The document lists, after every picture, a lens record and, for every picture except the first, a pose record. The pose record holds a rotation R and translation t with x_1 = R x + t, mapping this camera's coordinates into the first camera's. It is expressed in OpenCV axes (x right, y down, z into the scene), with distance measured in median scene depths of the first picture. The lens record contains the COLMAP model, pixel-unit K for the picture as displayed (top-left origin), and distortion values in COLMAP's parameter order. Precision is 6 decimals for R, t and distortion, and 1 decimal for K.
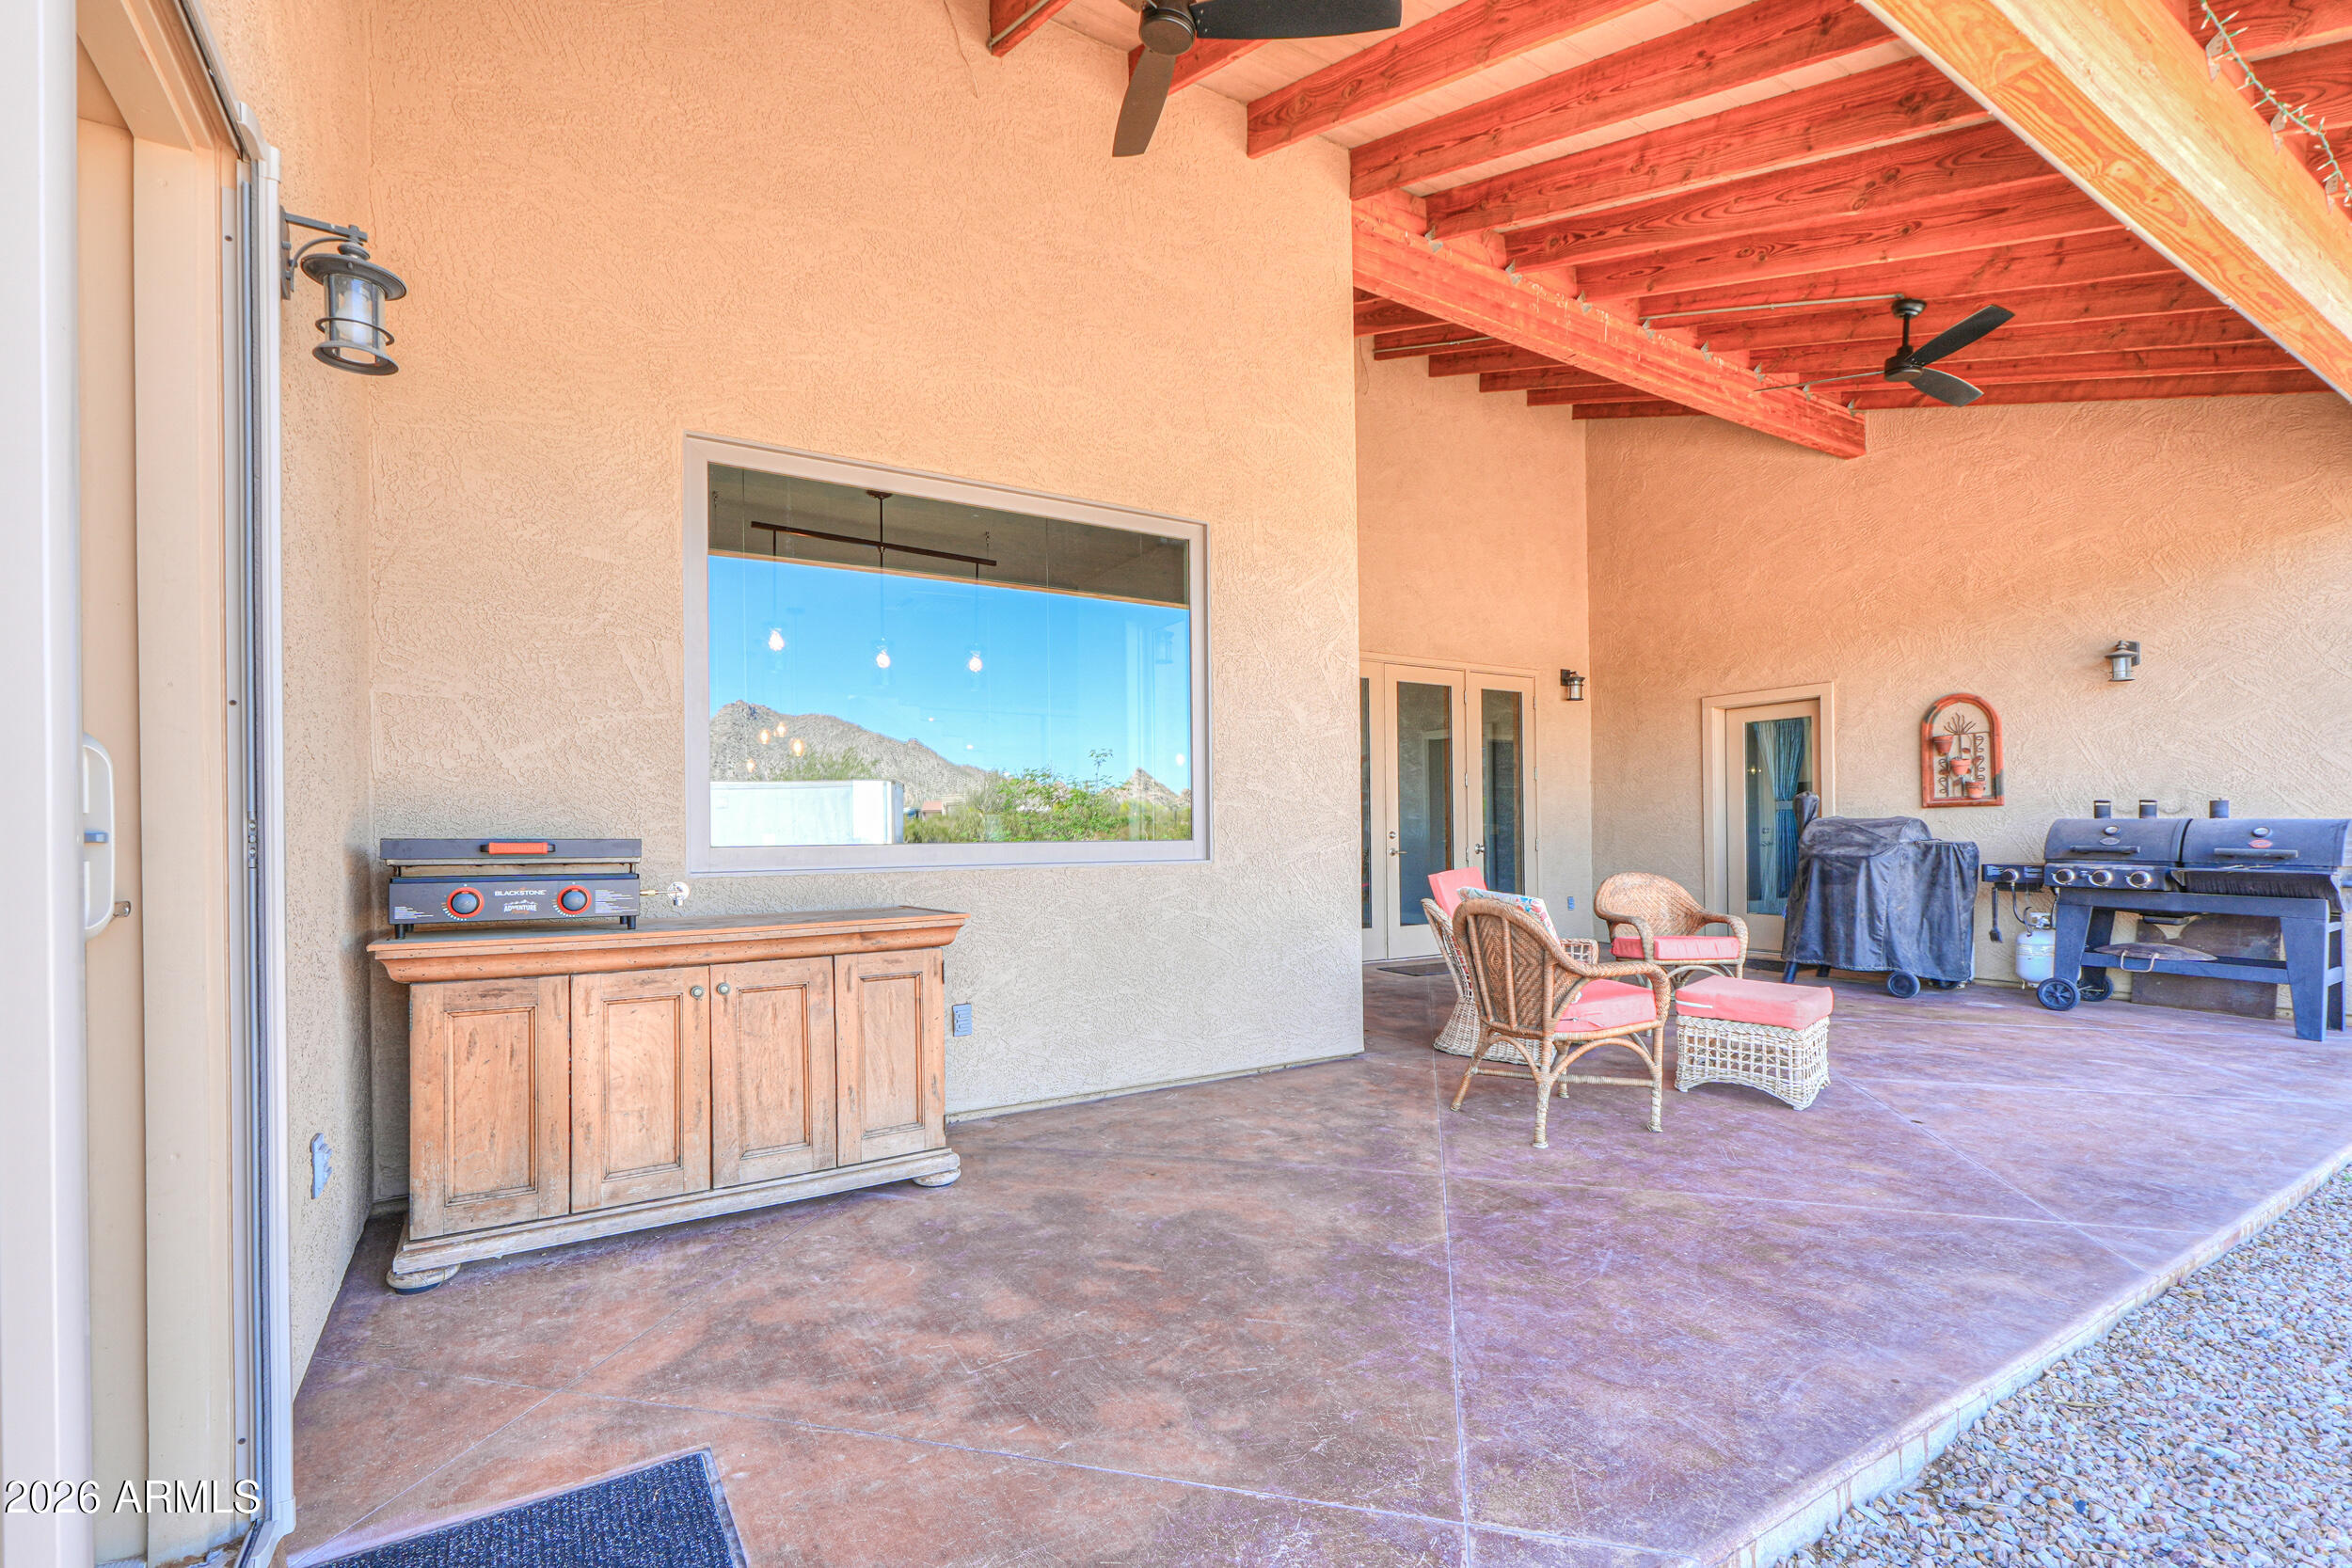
lens RADIAL K [[1036.7, 0, 1166.6], [0, 1036.7, 830.4], [0, 0, 1]] dist [0.001275, -0.000080]
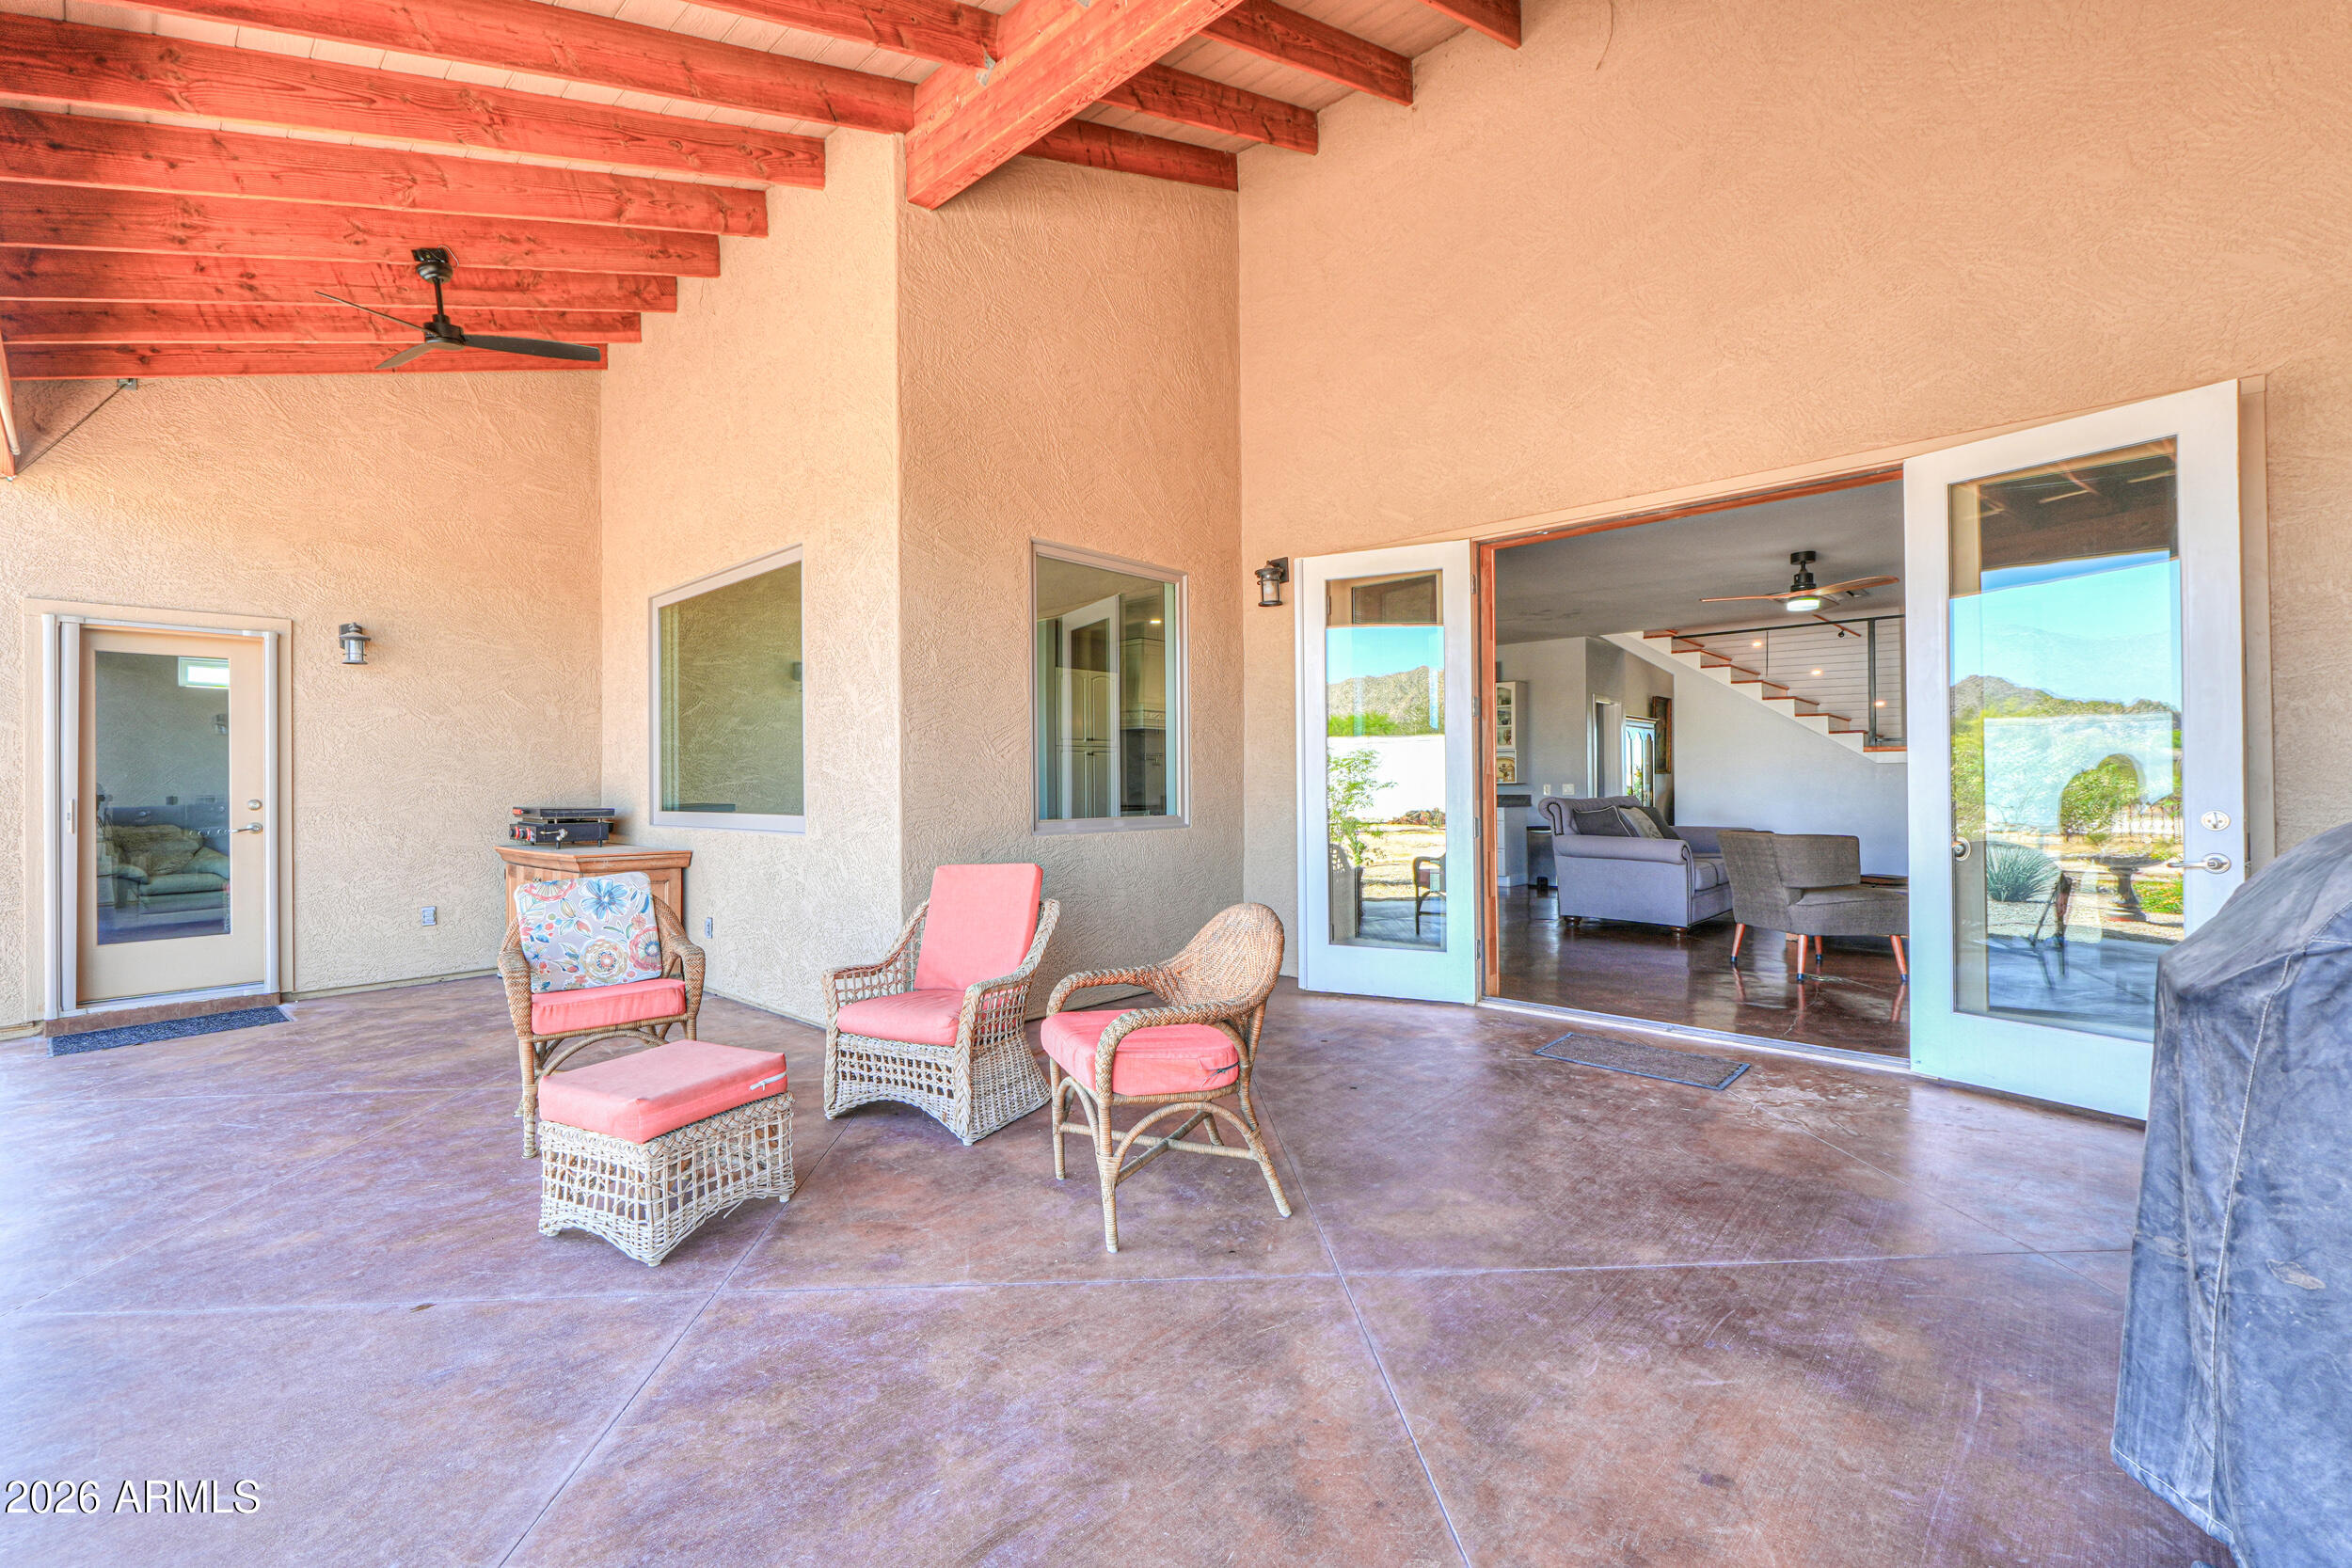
lens RADIAL K [[995.2, 0, 1164.6], [0, 995.2, 783.4], [0, 0, 1]] dist [0.001346, -0.000561]
pose [[0.268298, 0.004615, -0.963325, 1.496795], [0.007619, 0.999947, 0.006913, -0.039301], [0.963306, -0.009195, 0.268249, 1.338740]]
